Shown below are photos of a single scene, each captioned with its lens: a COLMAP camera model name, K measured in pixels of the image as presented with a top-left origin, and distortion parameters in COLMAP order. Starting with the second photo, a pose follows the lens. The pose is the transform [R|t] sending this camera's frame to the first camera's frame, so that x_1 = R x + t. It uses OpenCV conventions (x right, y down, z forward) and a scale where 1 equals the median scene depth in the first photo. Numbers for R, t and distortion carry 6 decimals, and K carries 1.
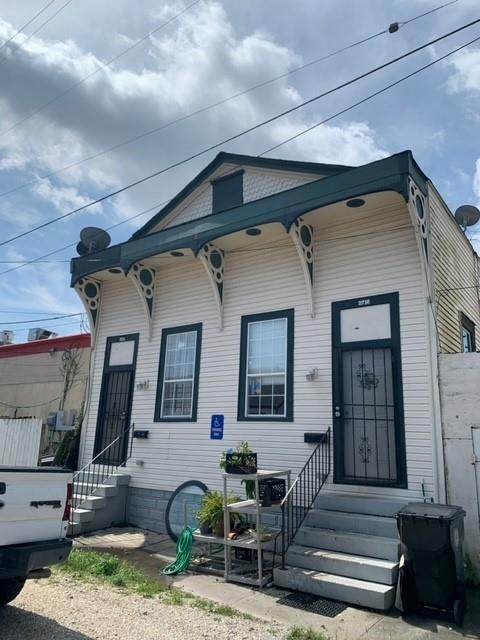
lens RADIAL K [[489.6, 0, 241.2], [0, 489.6, 314.8], [0, 0, 1]] dist [0.073603, -0.002676]
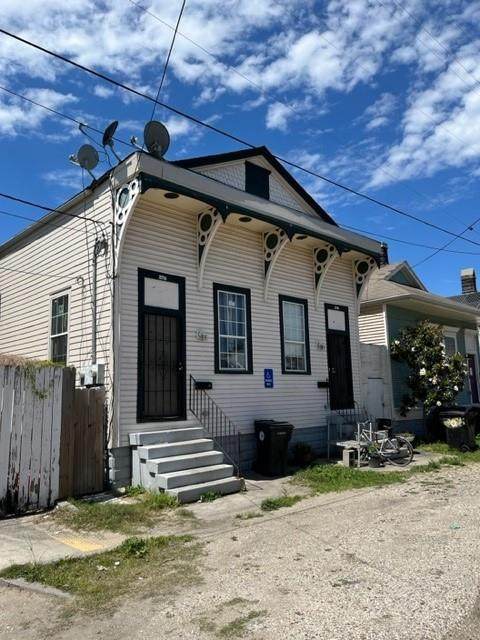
lens RADIAL K [[484.6, 0, 240.9], [0, 484.6, 318.5], [0, 0, 1]] dist [0.056152, -0.000559]
pose [[0.163214, 0.123873, 0.978783, -1.280404], [-0.212046, 0.973306, -0.087821, 0.202033], [-0.963534, -0.193214, 0.185124, 0.865280]]
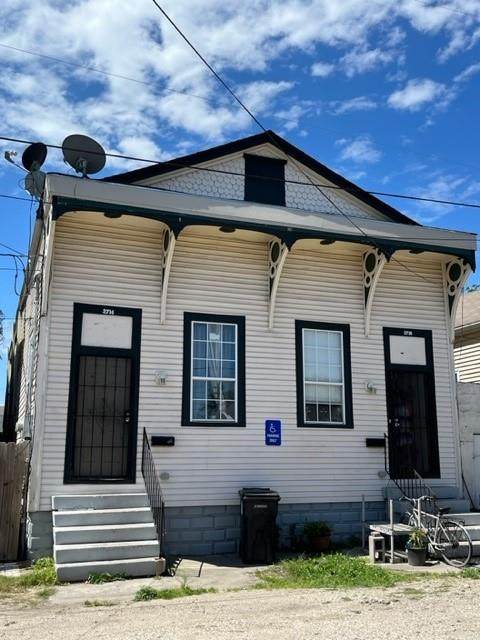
lens RADIAL K [[638.8, 0, 237.0], [0, 638.8, 322.8], [0, 0, 1]] dist [0.035110, 0.000000]
pose [[0.545110, 0.144930, 0.825742, -1.125973], [-0.189536, 0.980747, -0.047014, 0.091153], [-0.816658, -0.130880, 0.562085, 0.392904]]
